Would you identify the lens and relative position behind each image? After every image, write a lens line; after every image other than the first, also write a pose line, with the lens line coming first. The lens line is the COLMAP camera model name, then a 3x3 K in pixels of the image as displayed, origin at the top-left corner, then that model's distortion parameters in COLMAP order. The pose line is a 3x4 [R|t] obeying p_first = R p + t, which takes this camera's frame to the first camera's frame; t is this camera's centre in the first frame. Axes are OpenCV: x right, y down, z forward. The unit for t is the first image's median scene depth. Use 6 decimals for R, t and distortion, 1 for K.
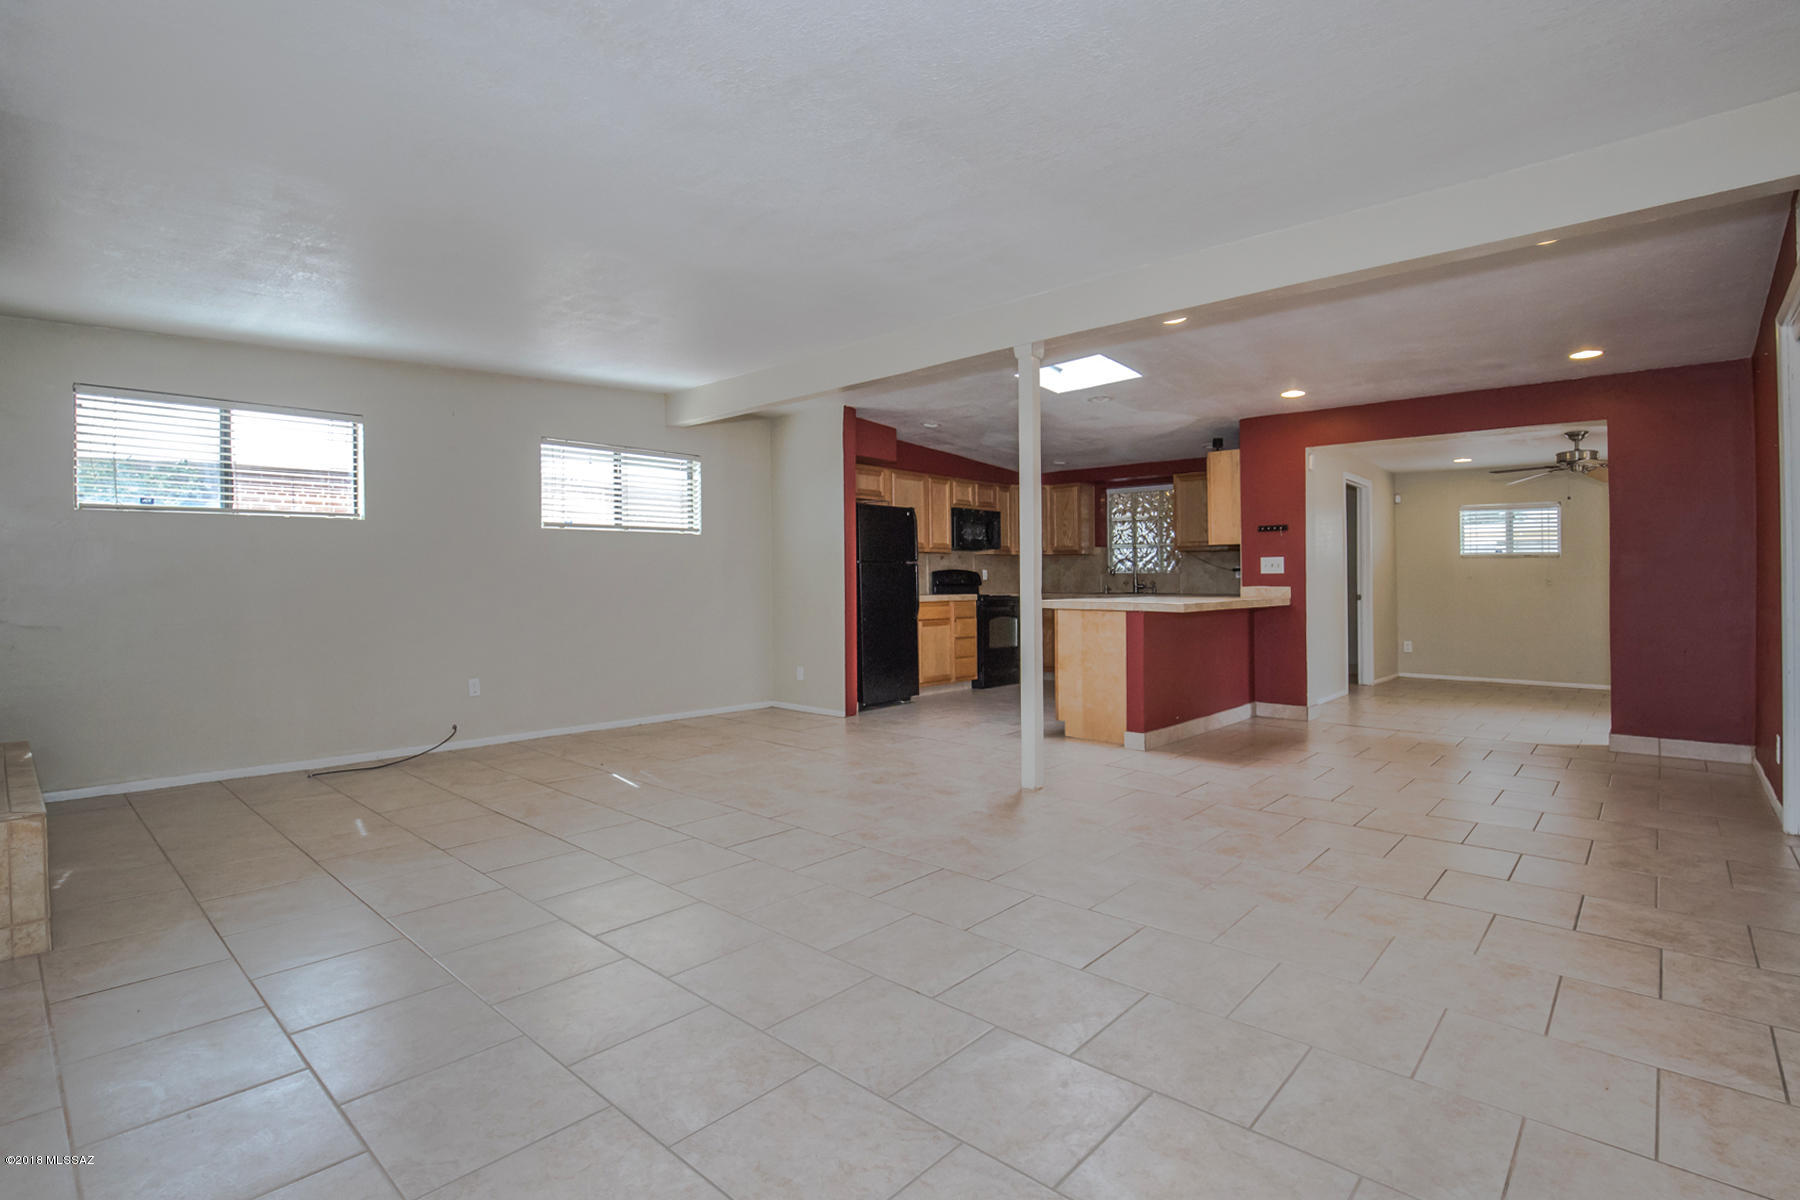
lens RADIAL K [[839.9, 0, 901.9], [0, 839.9, 587.6], [0, 0, 1]] dist [-0.023650, 0.000163]
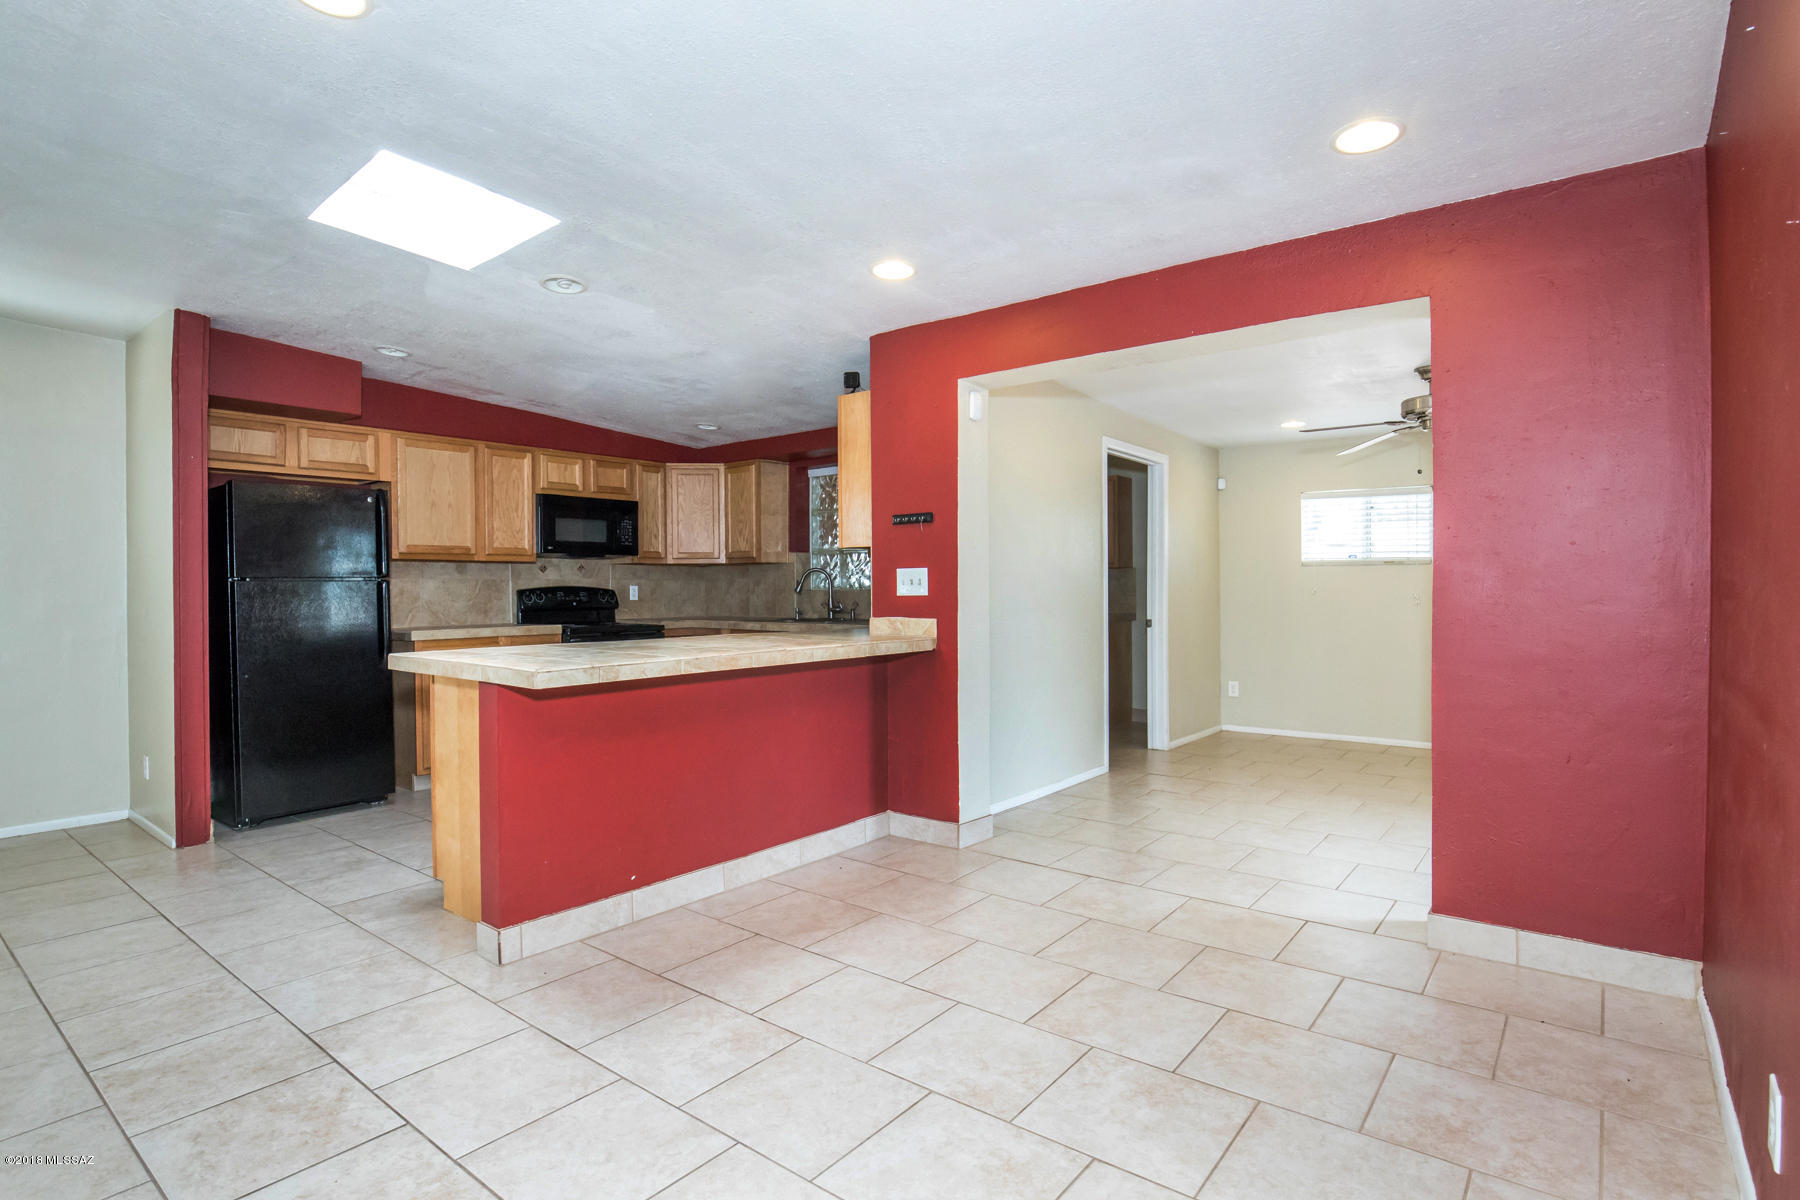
lens RADIAL K [[881.5, 0, 886.6], [0, 881.5, 613.0], [0, 0, 1]] dist [-0.013537, -0.002621]
pose [[0.998418, -0.005799, 0.055919, 0.342914], [0.004696, 0.999792, 0.019826, -0.015087], [-0.056023, -0.019533, 0.998238, 0.333381]]
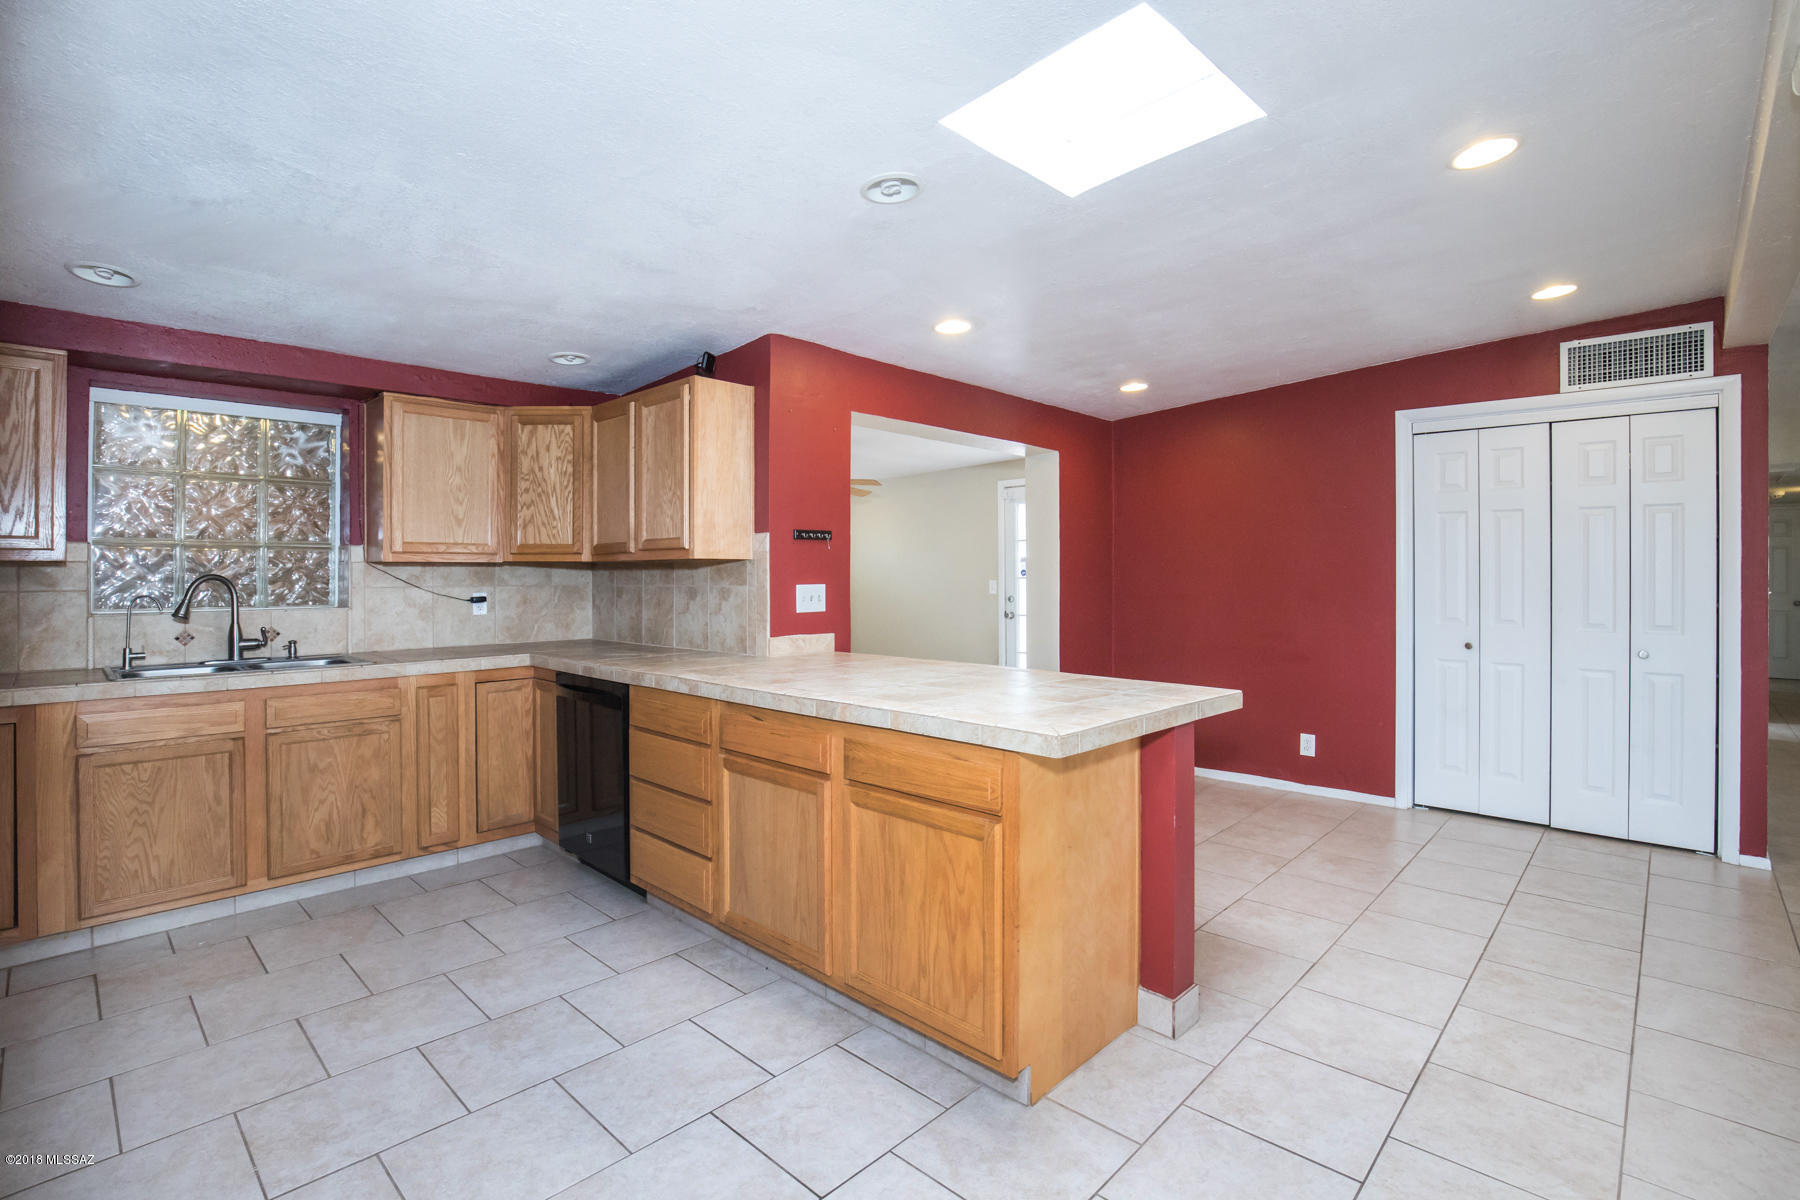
lens RADIAL K [[839.9, 0, 894.1], [0, 839.9, 583.4], [0, 0, 1]] dist [-0.023650, 0.000163]
pose [[0.032871, -0.002977, 0.999455, -0.124991], [0.011354, 0.999932, 0.002605, -0.033345], [-0.999395, 0.011263, 0.032903, 0.810263]]
